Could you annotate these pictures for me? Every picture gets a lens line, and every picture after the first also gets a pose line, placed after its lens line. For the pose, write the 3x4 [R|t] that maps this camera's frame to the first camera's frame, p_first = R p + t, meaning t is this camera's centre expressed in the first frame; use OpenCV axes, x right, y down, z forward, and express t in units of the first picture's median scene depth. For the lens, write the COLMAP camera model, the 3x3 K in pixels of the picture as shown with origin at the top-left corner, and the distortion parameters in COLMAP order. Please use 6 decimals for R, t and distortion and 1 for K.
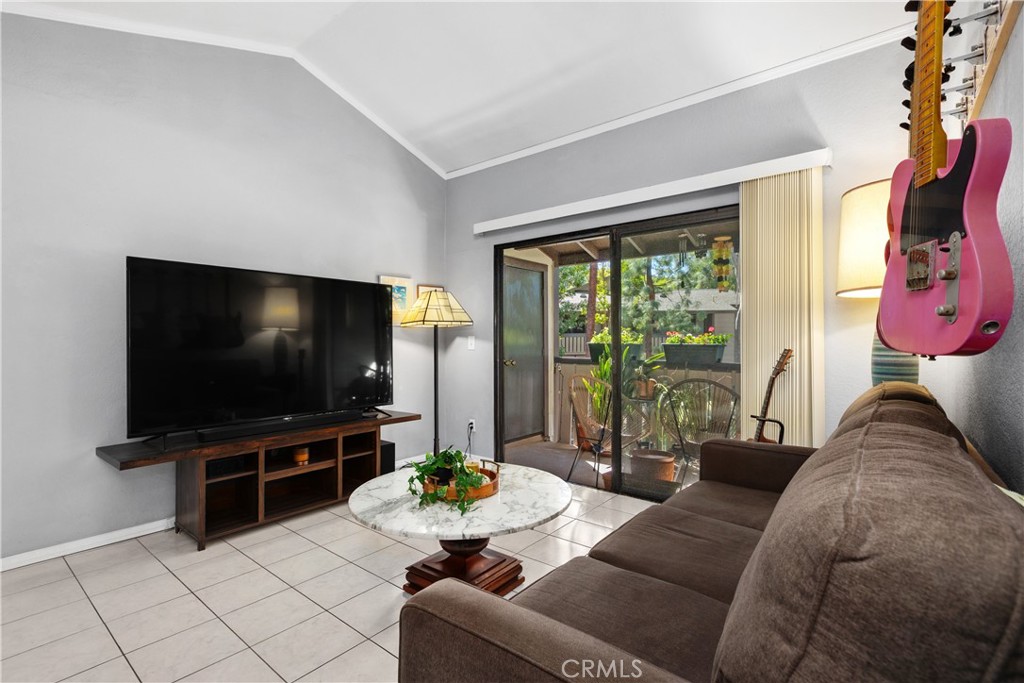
lens RADIAL K [[467.4, 0, 515.2], [0, 467.4, 342.2], [0, 0, 1]] dist [-0.000286, -0.000071]
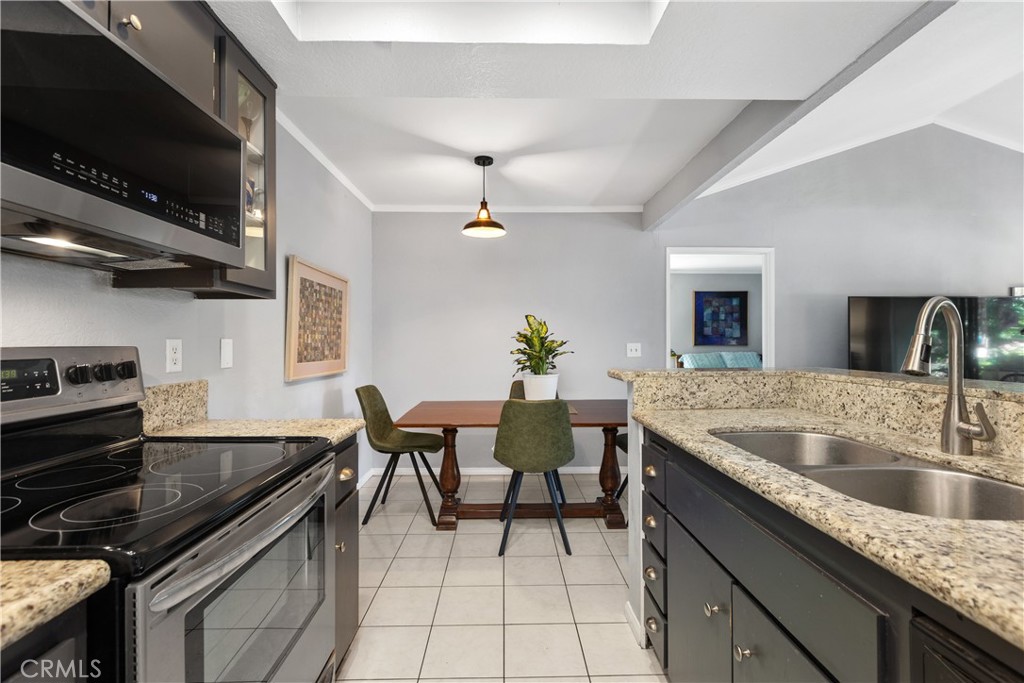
lens RADIAL K [[456.6, 0, 514.8], [0, 456.6, 341.5], [0, 0, 1]] dist [0.001931, -0.001601]
pose [[0.644195, -0.002058, -0.764858, -0.282954], [-0.000695, 0.999994, -0.003277, -0.016210], [0.764861, 0.002643, 0.644190, -0.699714]]
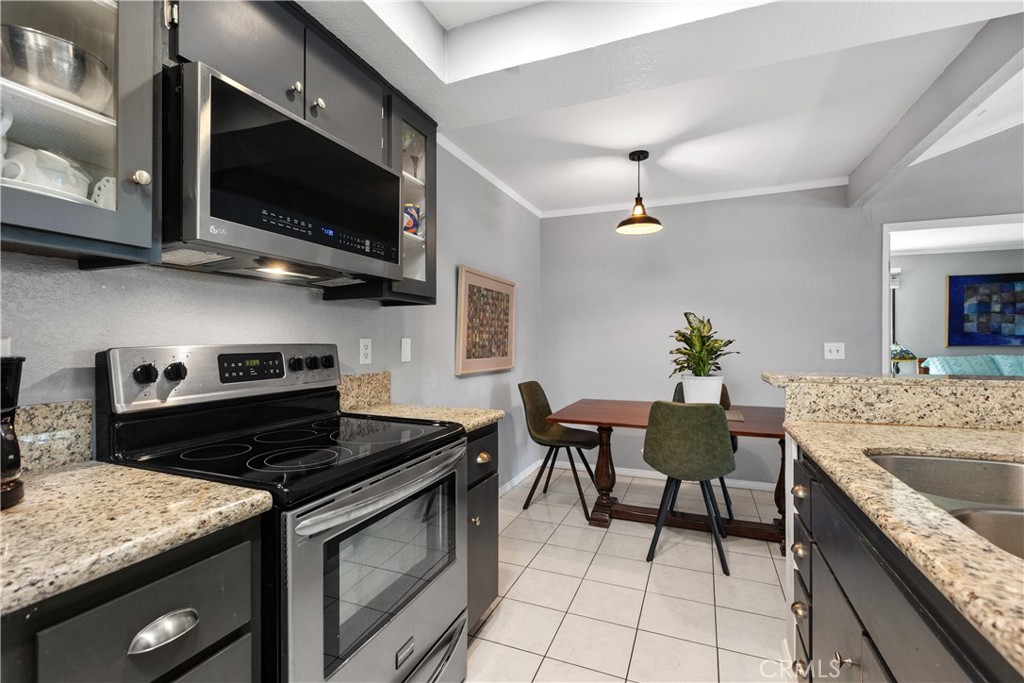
lens RADIAL K [[456.6, 0, 514.8], [0, 456.6, 341.5], [0, 0, 1]] dist [0.001931, -0.001601]
pose [[0.283961, 0.000681, -0.958836, -0.231396], [-0.003077, 0.999995, -0.000201, -0.016436], [0.958831, 0.003007, 0.283962, -0.642033]]
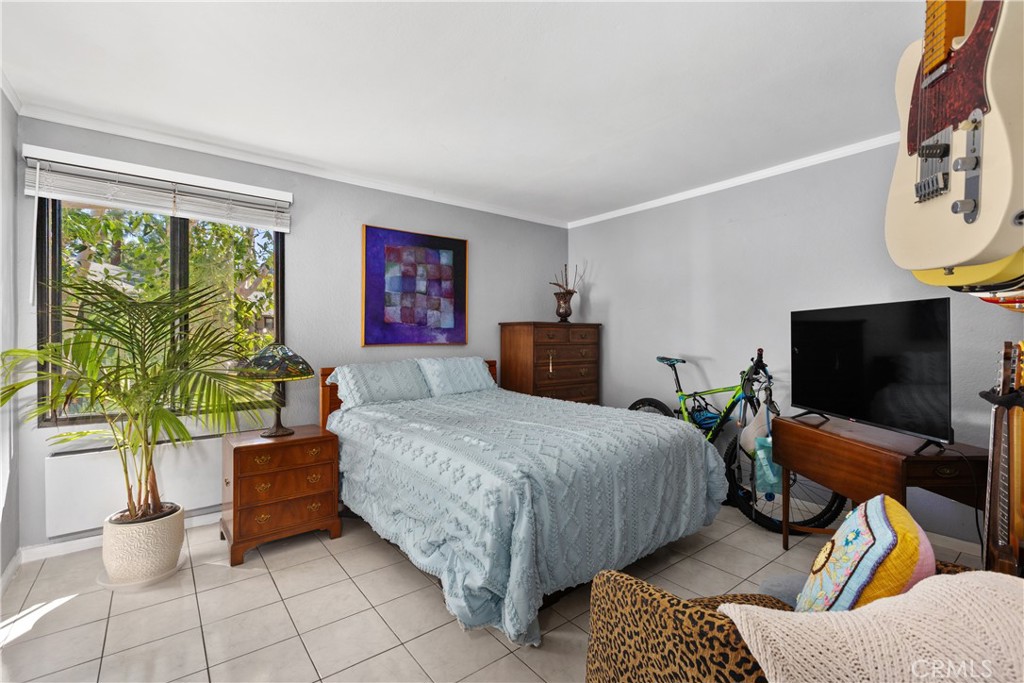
lens RADIAL K [[456.4, 0, 515.1], [0, 456.4, 339.9], [0, 0, 1]] dist [0.001918, 0.000297]
pose [[0.974437, -0.000087, -0.224662, -0.929773], [0.000050, 1.000000, -0.000171, -0.016329], [0.224662, 0.000156, 0.974437, 0.615265]]
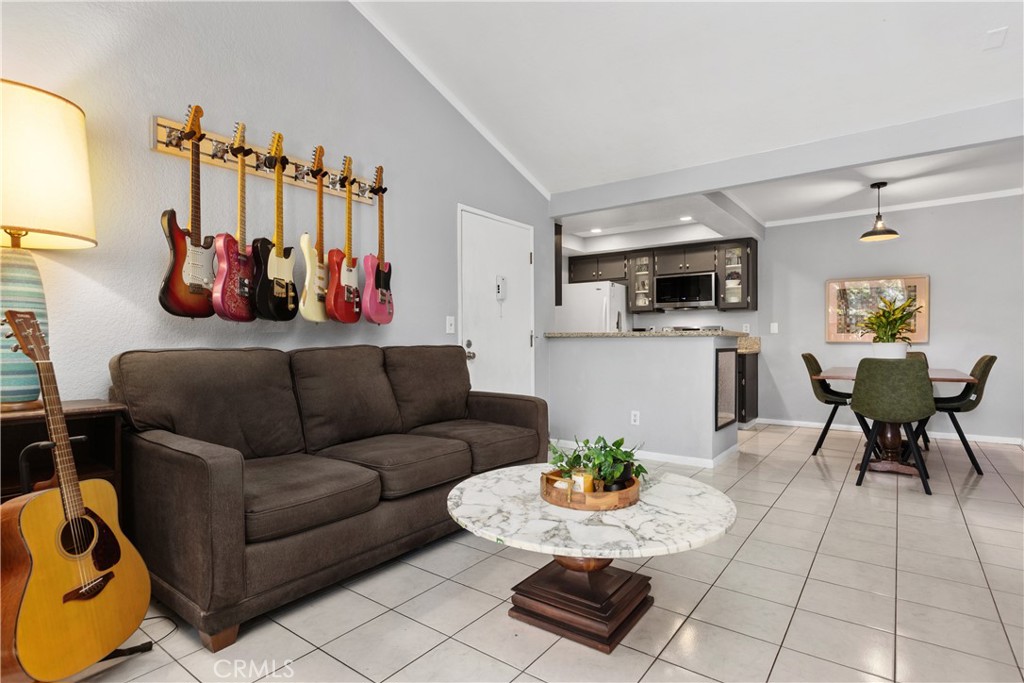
lens RADIAL K [[511.3, 0, 516.2], [0, 511.3, 342.0], [0, 0, 1]] dist [-0.000778, -0.000817]
pose [[-0.999395, 0.002551, -0.034681, 0.024581], [0.002393, 0.999987, 0.004592, 0.038748], [0.034692, 0.004506, -0.999388, 1.274564]]
